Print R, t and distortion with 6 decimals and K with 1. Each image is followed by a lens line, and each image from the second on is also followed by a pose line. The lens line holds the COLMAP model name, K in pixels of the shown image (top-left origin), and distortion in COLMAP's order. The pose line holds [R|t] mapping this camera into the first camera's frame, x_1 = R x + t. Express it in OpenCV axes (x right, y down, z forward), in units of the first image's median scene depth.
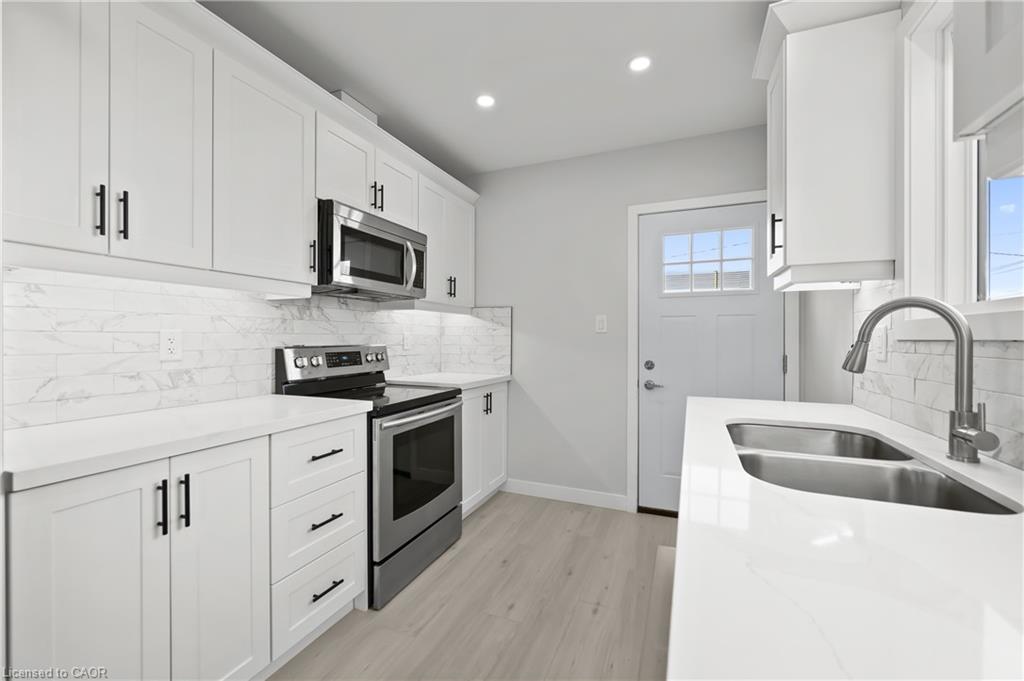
lens RADIAL K [[419.8, 0, 512.0], [0, 419.8, 340.5], [0, 0, 1]] dist [-0.001604, -0.000217]
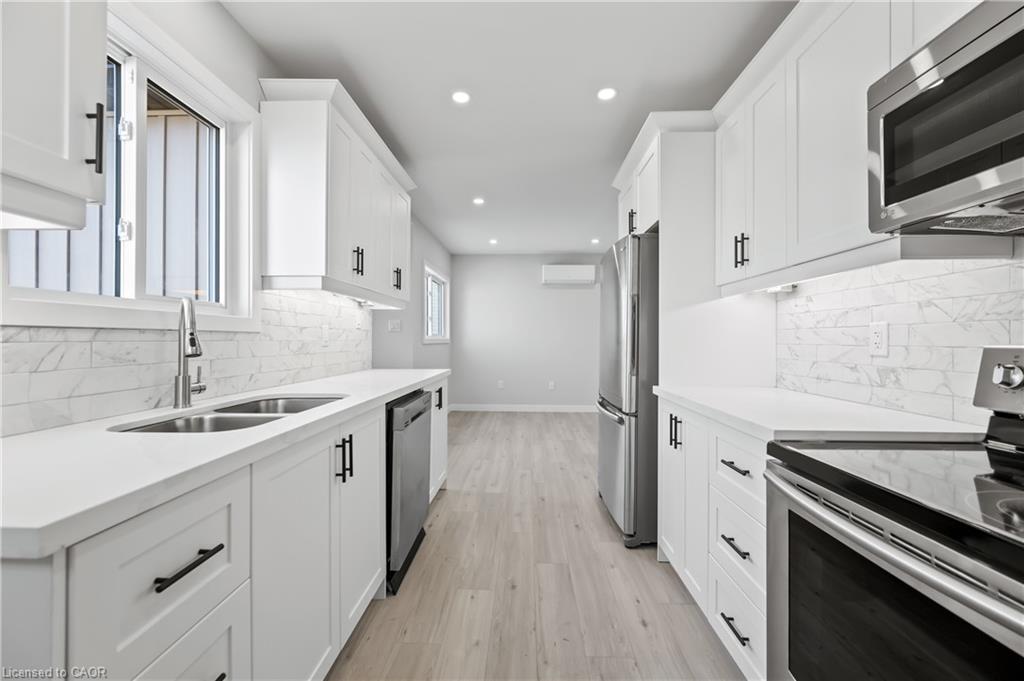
lens RADIAL K [[416.9, 0, 508.9], [0, 416.9, 336.9], [0, 0, 1]] dist [0.000657, -0.000011]
pose [[-0.938566, -0.005805, -0.345051, 0.226517], [-0.005733, 0.999983, -0.001229, 0.010115], [0.345052, 0.000825, -0.938583, 1.339303]]
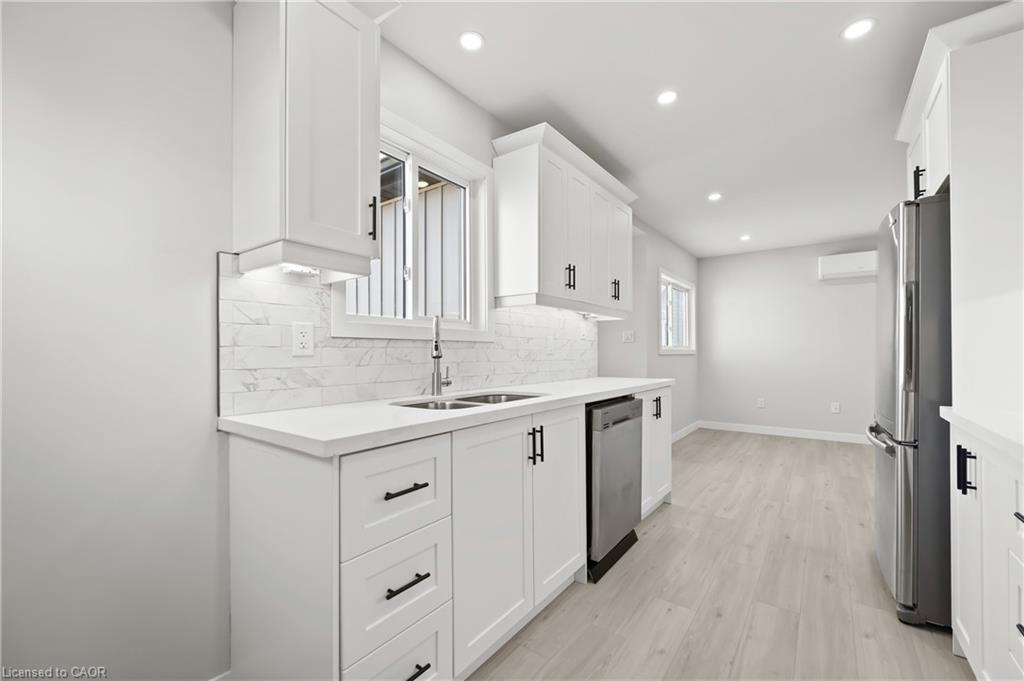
lens RADIAL K [[423.2, 0, 513.8], [0, 423.2, 349.4], [0, 0, 1]] dist [0.000798, 0.000181]
pose [[-0.970542, 0.004523, 0.240891, 0.079689], [0.003649, 0.999985, -0.004075, 0.028326], [-0.240906, -0.003076, -0.970544, 1.415323]]
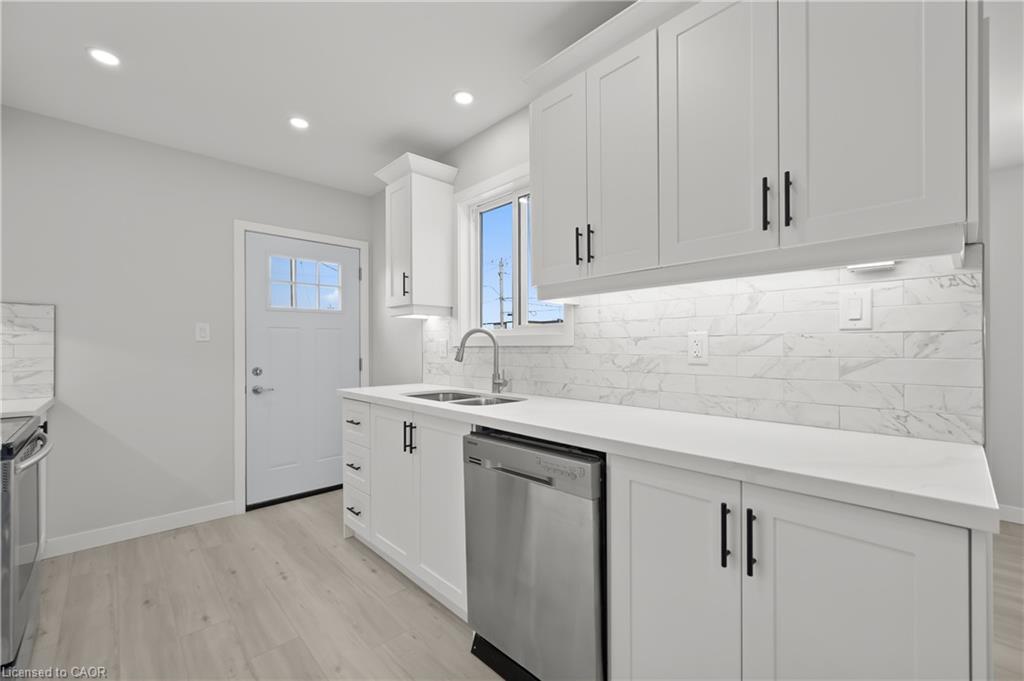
lens RADIAL K [[423.2, 0, 513.8], [0, 423.2, 349.4], [0, 0, 1]] dist [0.000798, 0.000181]
pose [[0.401103, -0.009127, 0.915987, -0.589272], [0.010048, 0.999934, 0.005563, 0.002875], [-0.915978, 0.006972, 0.401169, -0.068526]]
